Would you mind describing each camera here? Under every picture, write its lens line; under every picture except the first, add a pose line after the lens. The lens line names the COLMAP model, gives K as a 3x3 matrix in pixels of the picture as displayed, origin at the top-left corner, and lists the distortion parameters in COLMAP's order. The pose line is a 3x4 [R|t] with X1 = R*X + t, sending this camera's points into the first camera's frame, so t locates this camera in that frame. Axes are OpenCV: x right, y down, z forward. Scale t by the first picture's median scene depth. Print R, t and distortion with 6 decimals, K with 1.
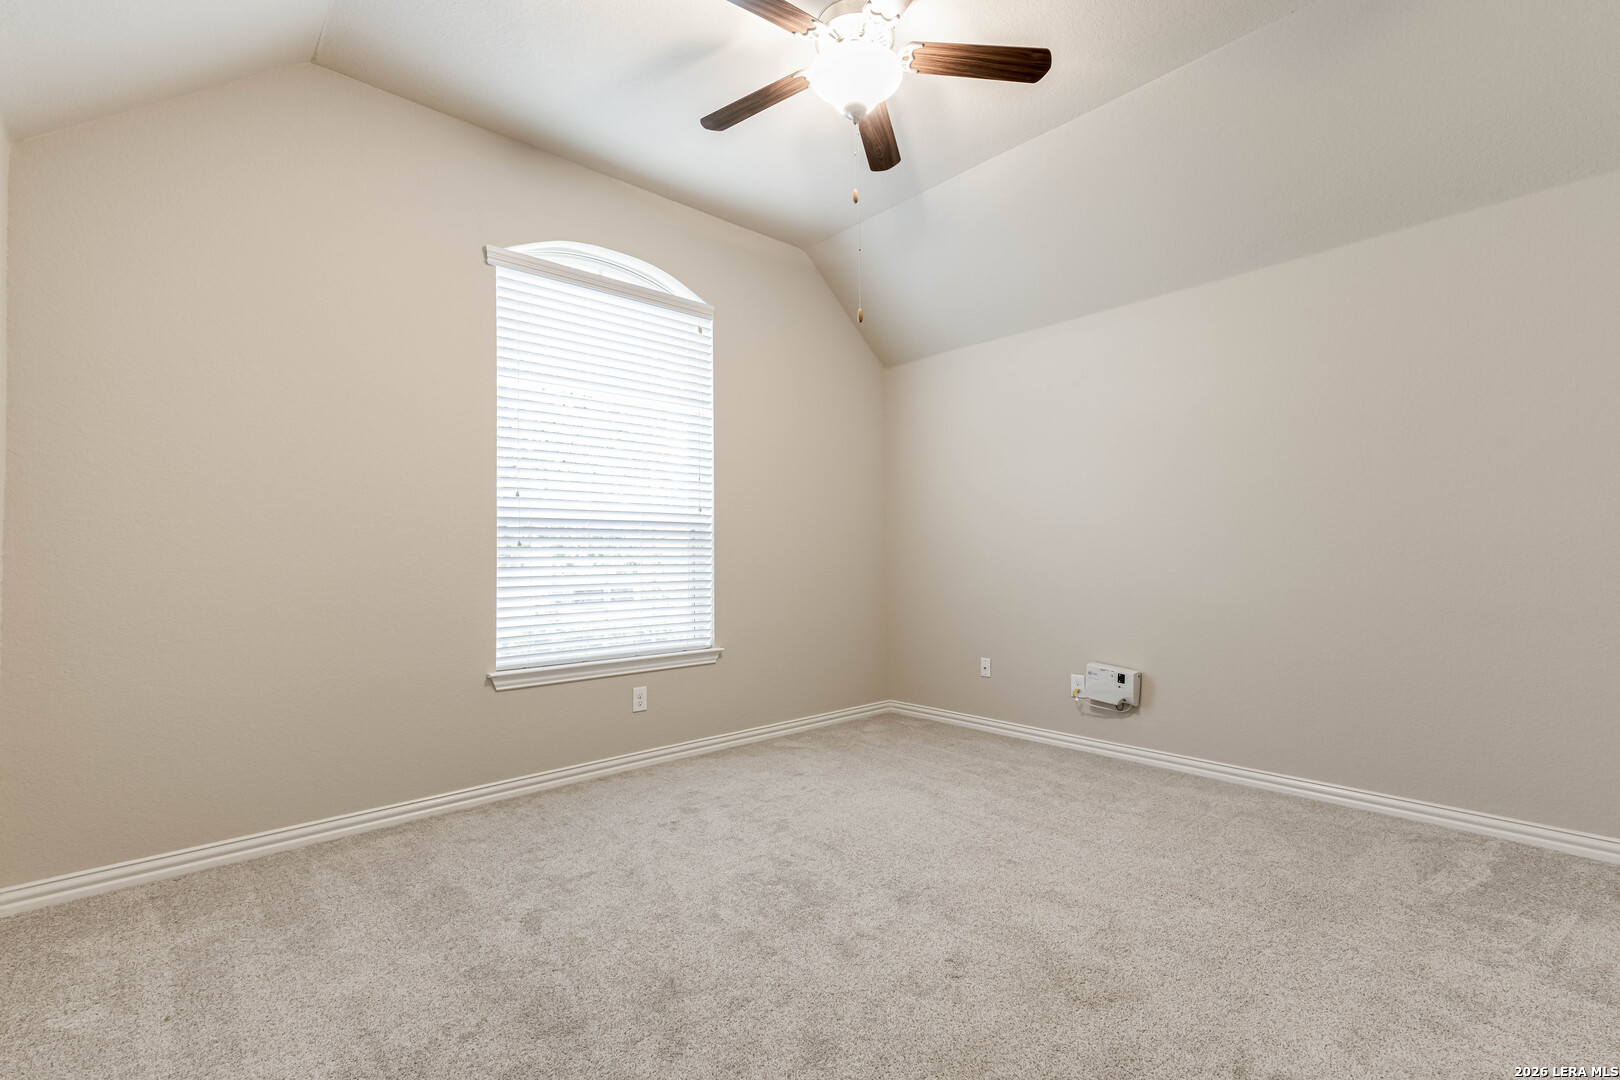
lens RADIAL K [[737.0, 0, 809.5], [0, 737.0, 540.9], [0, 0, 1]] dist [0.015773, 0.001850]
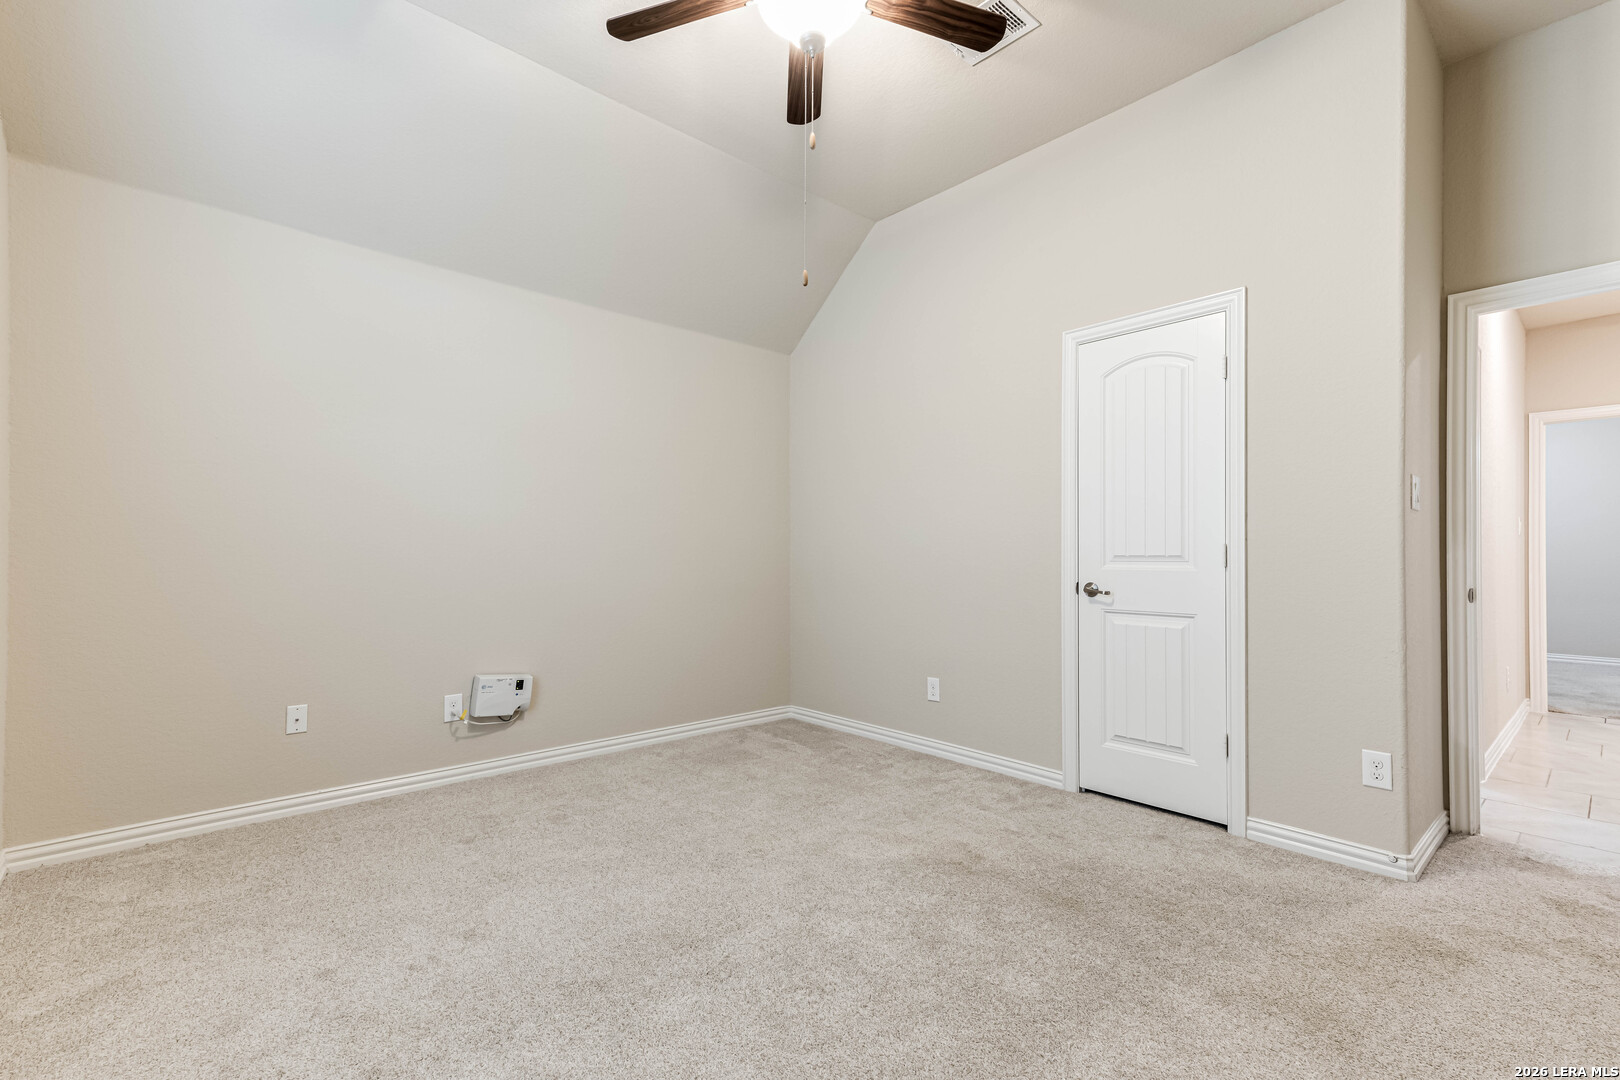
lens RADIAL K [[737.0, 0, 806.9], [0, 737.0, 553.9], [0, 0, 1]] dist [0.015773, 0.001850]
pose [[-0.020967, 0.005143, 0.999767, -0.536157], [-0.032435, 0.999457, -0.005822, 0.012634], [-0.999254, -0.032550, -0.020789, 0.666561]]
